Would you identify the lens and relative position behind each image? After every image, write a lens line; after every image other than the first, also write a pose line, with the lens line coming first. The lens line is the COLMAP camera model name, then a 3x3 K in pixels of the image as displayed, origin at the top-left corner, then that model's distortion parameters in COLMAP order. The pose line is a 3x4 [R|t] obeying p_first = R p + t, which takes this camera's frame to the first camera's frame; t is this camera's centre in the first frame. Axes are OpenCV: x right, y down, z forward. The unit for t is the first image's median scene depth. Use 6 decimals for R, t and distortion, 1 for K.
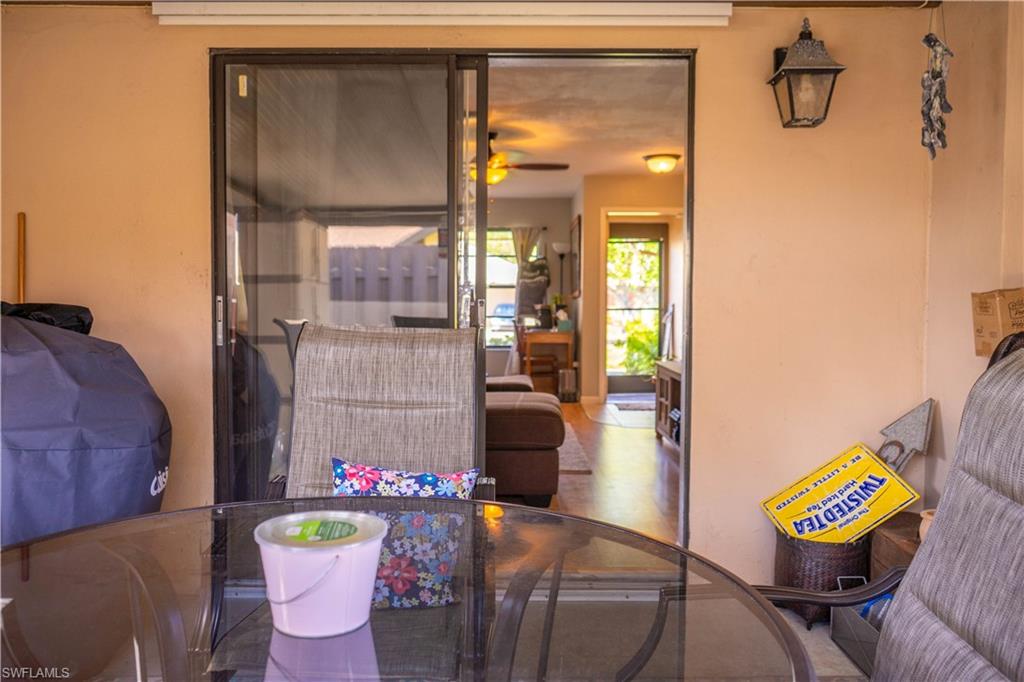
lens RADIAL K [[847.1, 0, 511.7], [0, 847.1, 339.3], [0, 0, 1]] dist [-0.016208, 0.017285]
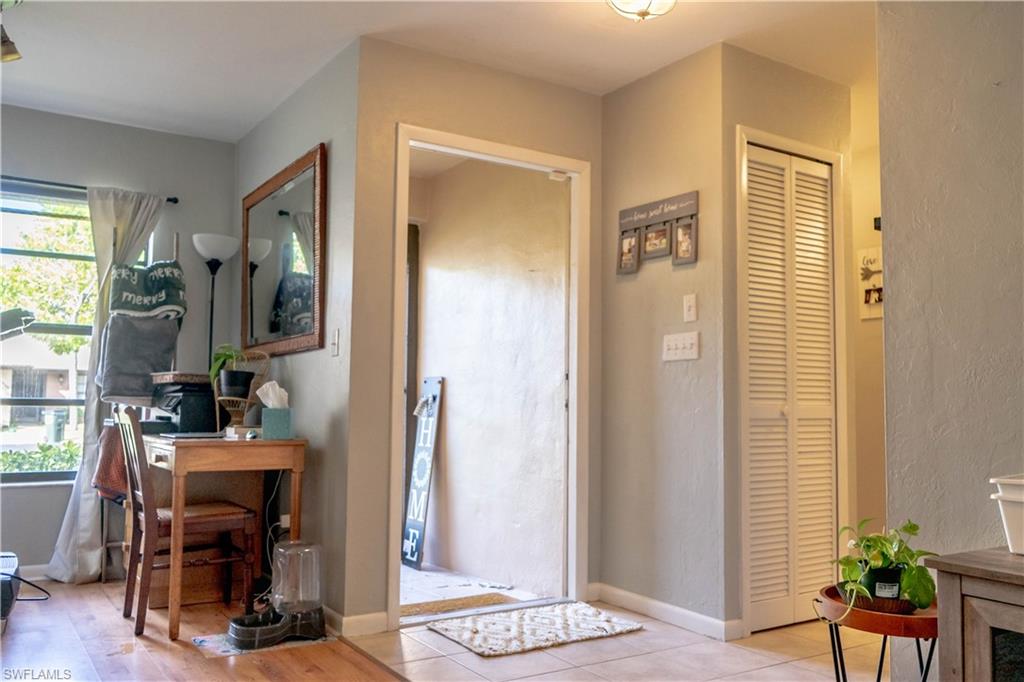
lens RADIAL K [[847.1, 0, 518.2], [0, 847.1, 345.2], [0, 0, 1]] dist [-0.016208, 0.017285]
pose [[0.830601, 0.041089, 0.555350, -0.052906], [0.018662, 0.994660, -0.101505, -0.008797], [-0.556555, 0.094675, 0.825399, 0.555676]]
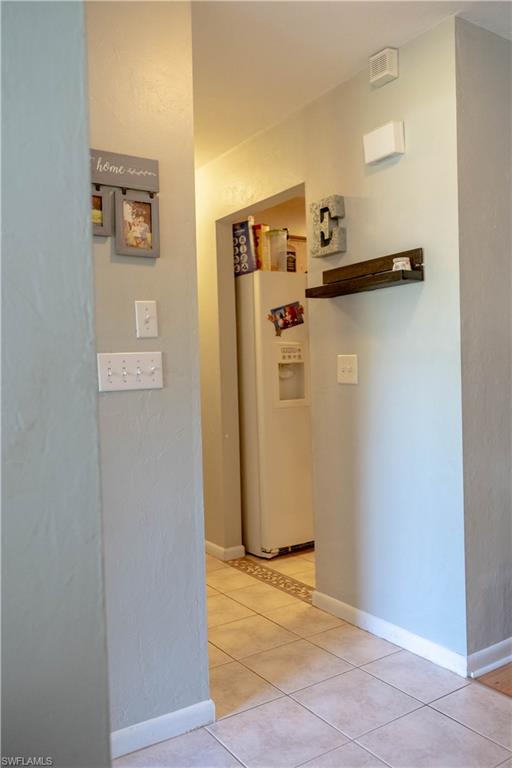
lens RADIAL K [[617.8, 0, 253.2], [0, 617.8, 385.2], [0, 0, 1]] dist [-0.012860, -0.001322]
pose [[-0.547129, -0.015102, 0.836912, 0.021726], [0.059766, 0.996581, 0.057055, -0.045576], [-0.834912, 0.081235, -0.544356, 0.868675]]
